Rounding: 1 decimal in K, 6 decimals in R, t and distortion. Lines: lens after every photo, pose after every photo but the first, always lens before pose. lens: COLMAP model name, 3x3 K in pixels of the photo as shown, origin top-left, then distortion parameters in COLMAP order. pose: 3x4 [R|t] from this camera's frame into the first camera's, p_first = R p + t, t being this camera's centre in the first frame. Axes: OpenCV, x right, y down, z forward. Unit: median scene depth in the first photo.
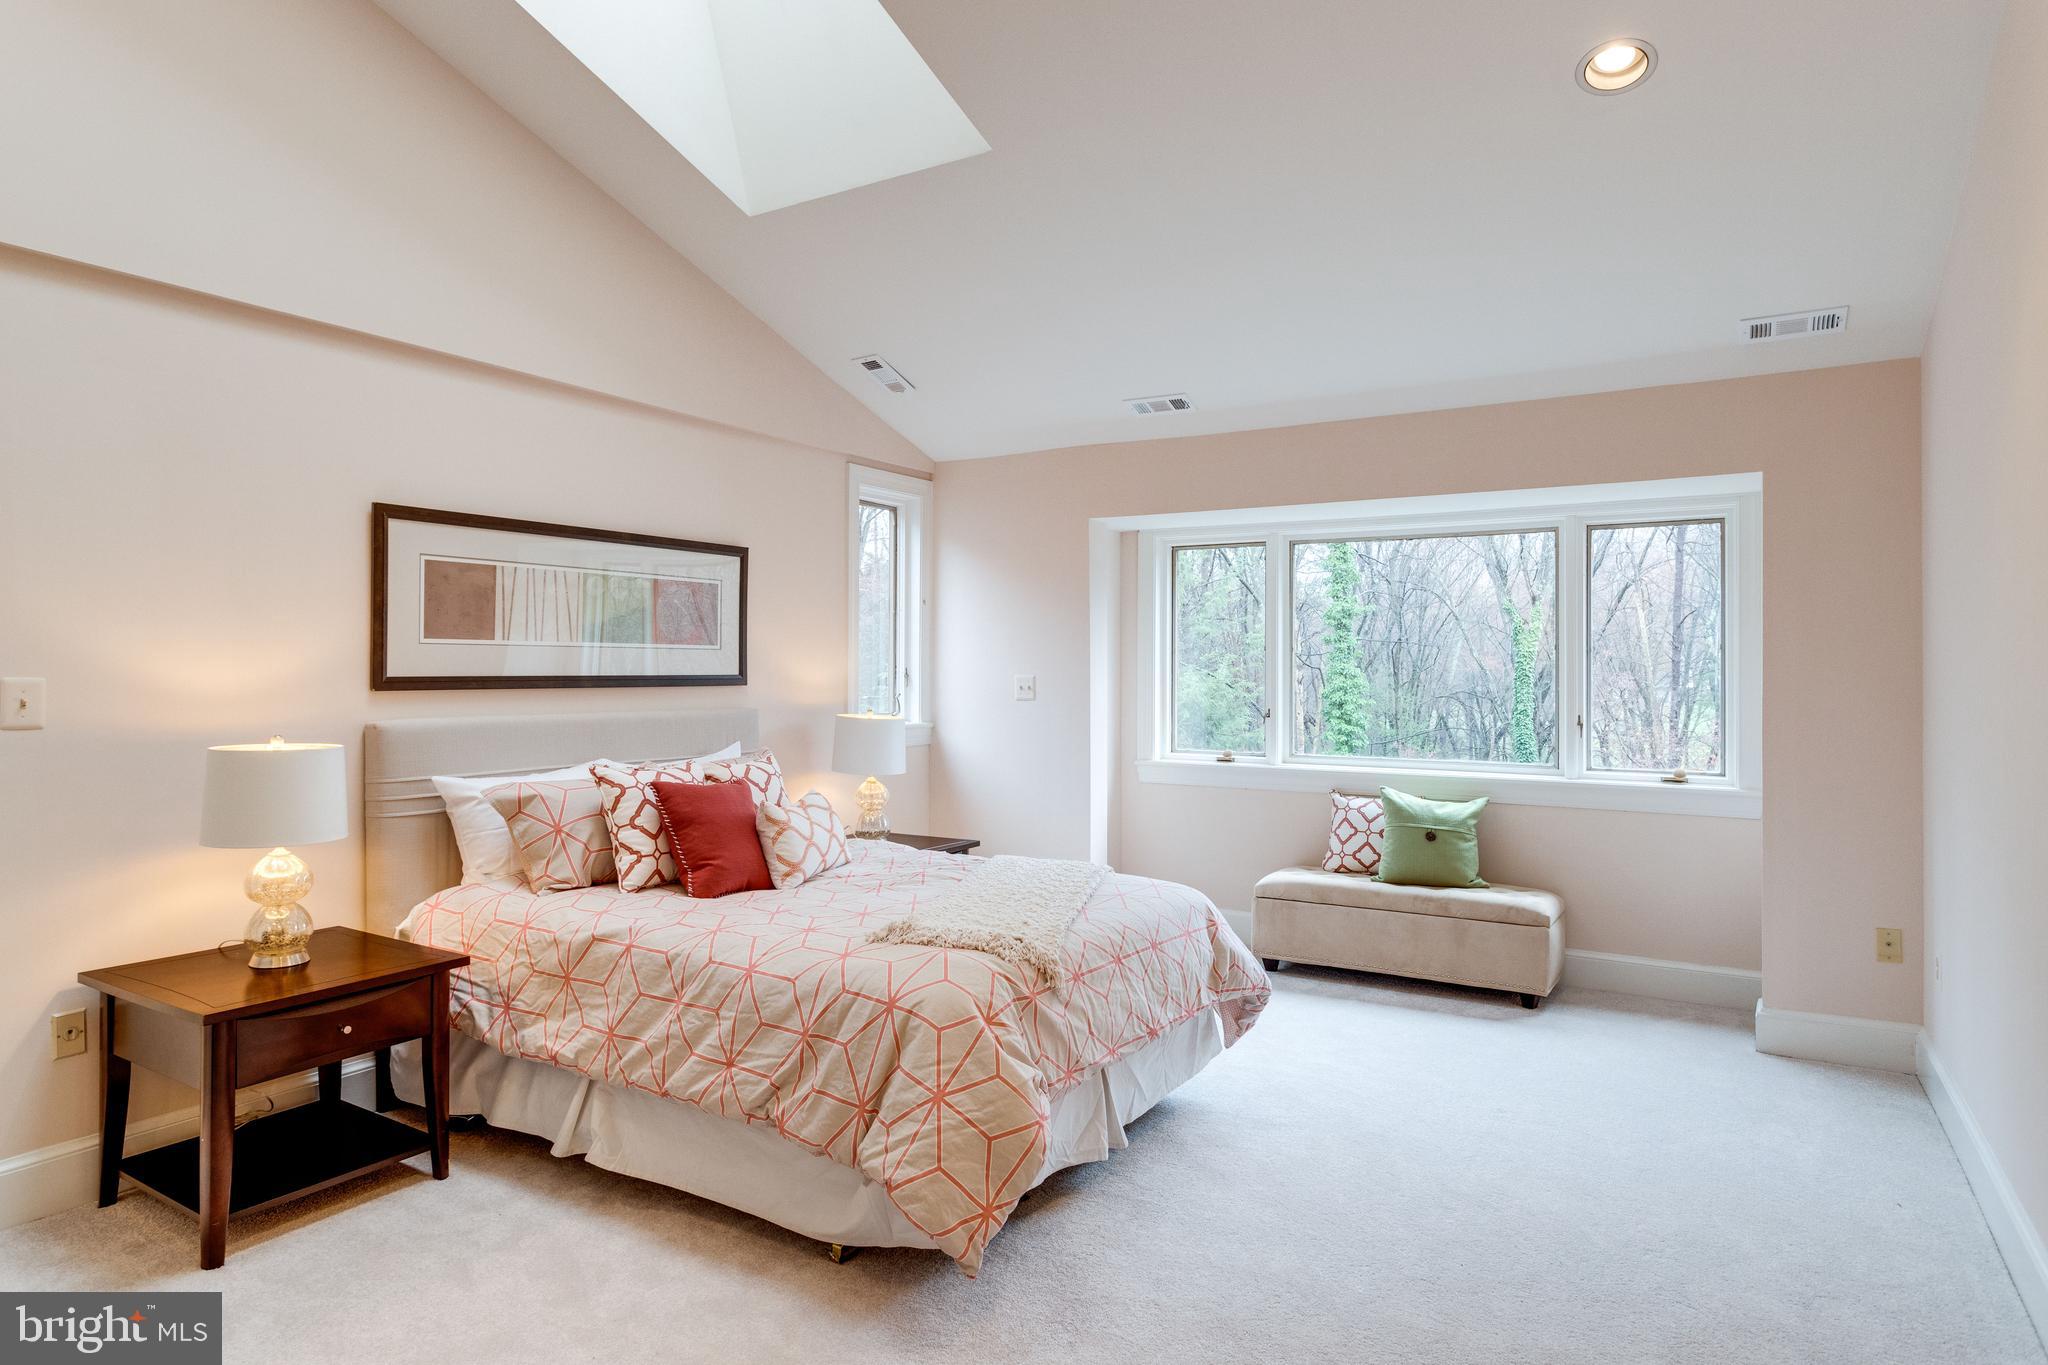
lens RADIAL K [[1145.6, 0, 1015.3], [0, 1145.6, 673.8], [0, 0, 1]] dist [-0.007598, 0.001898]
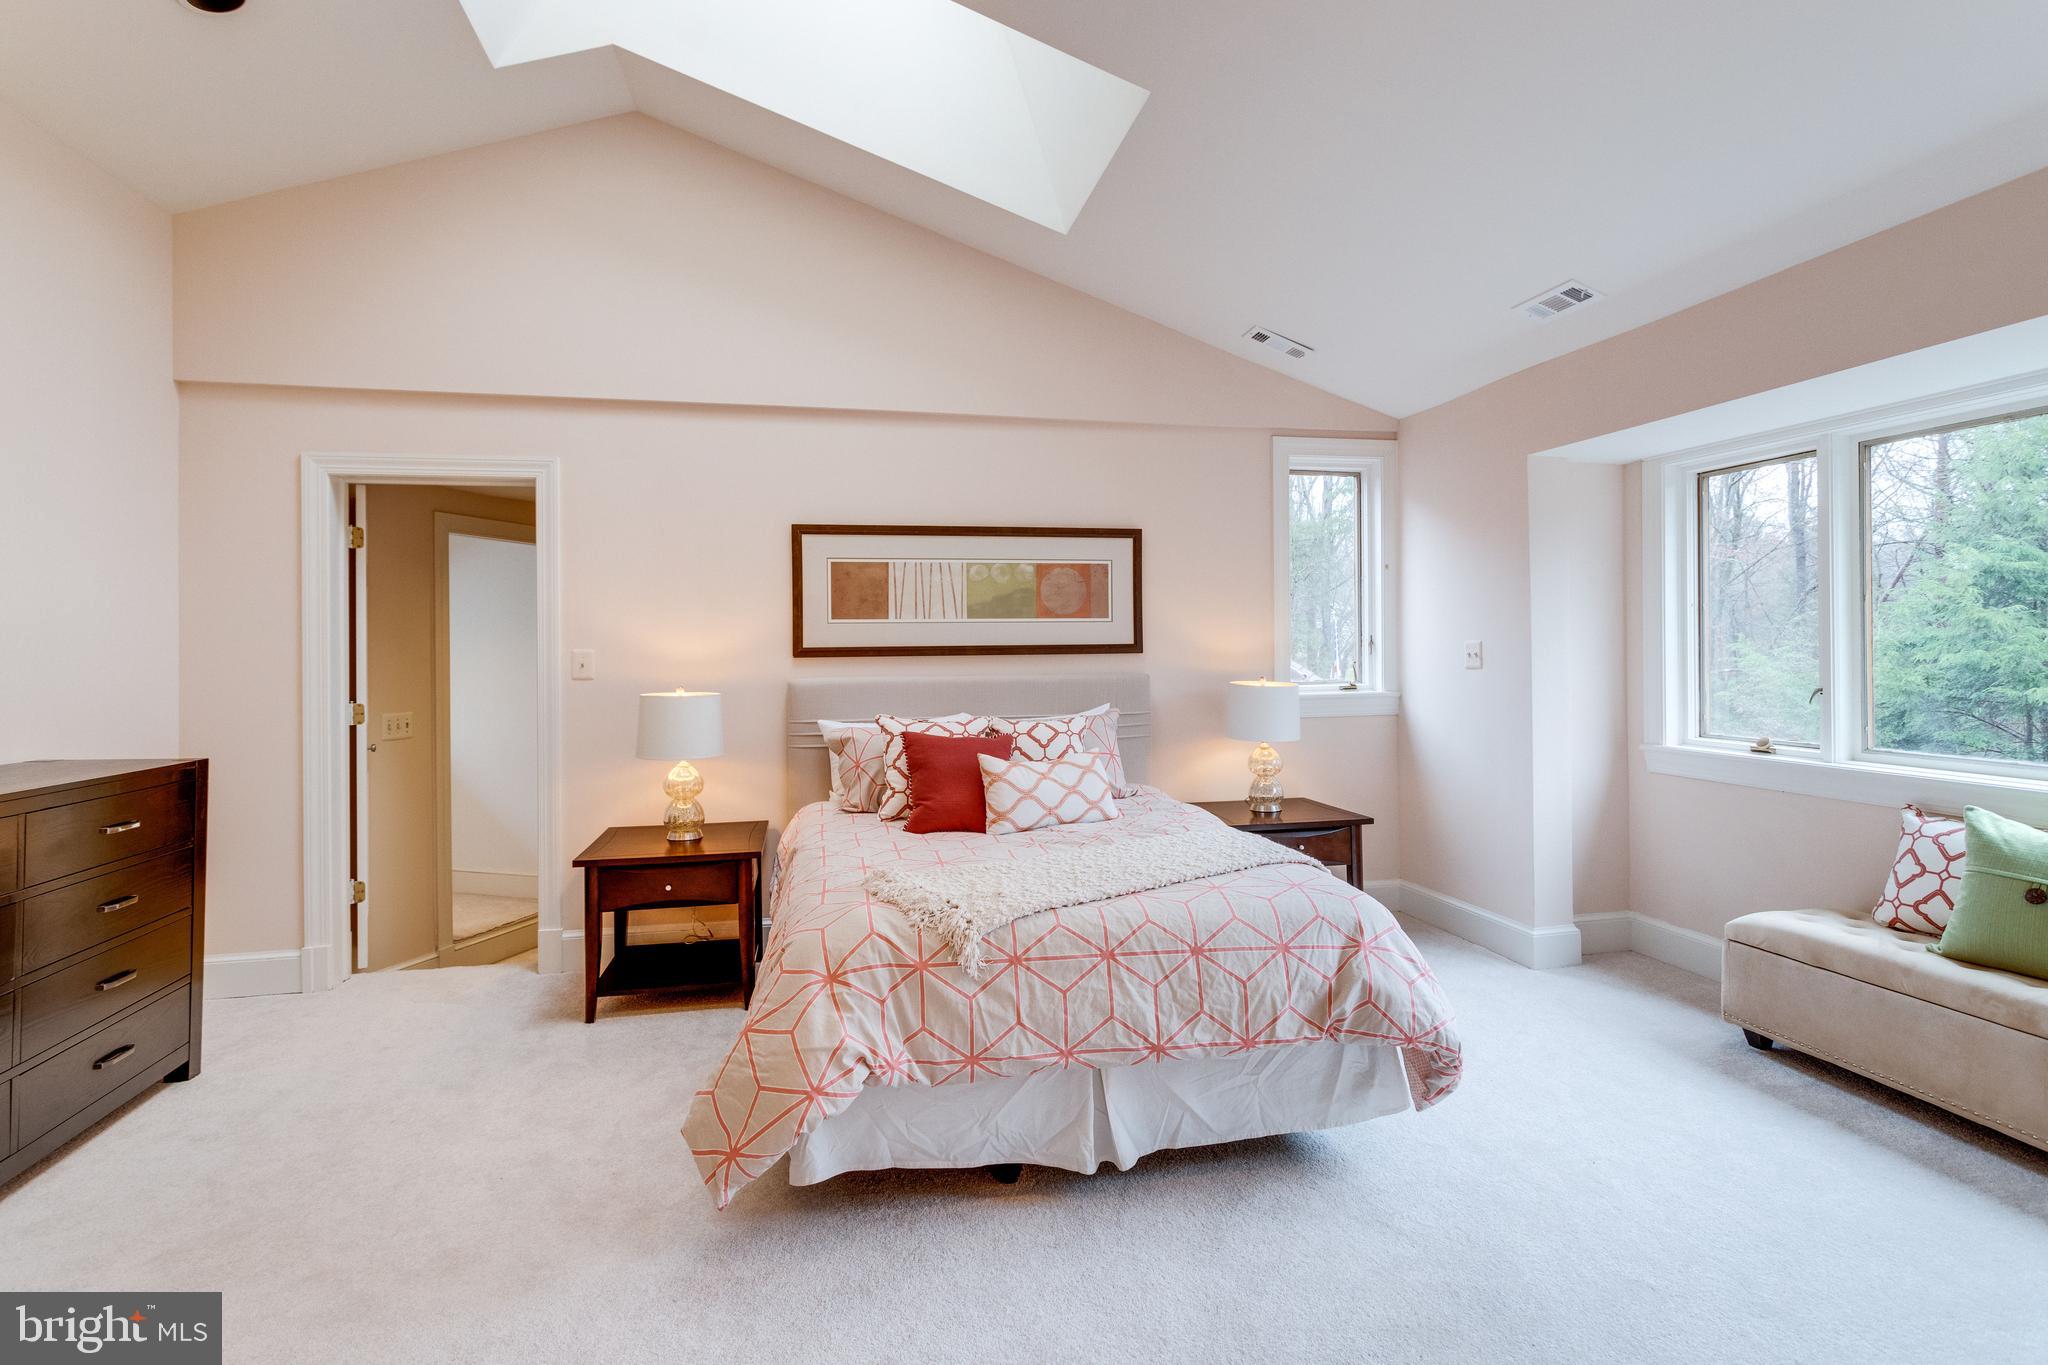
lens RADIAL K [[970.3, 0, 1004.5], [0, 970.3, 645.3], [0, 0, 1]] dist [-0.000379, 0.003492]
pose [[0.699993, -0.012475, -0.714040, 0.402546], [0.009935, 0.999921, -0.007730, 0.009693], [0.714080, -0.001683, 0.700062, 0.289726]]
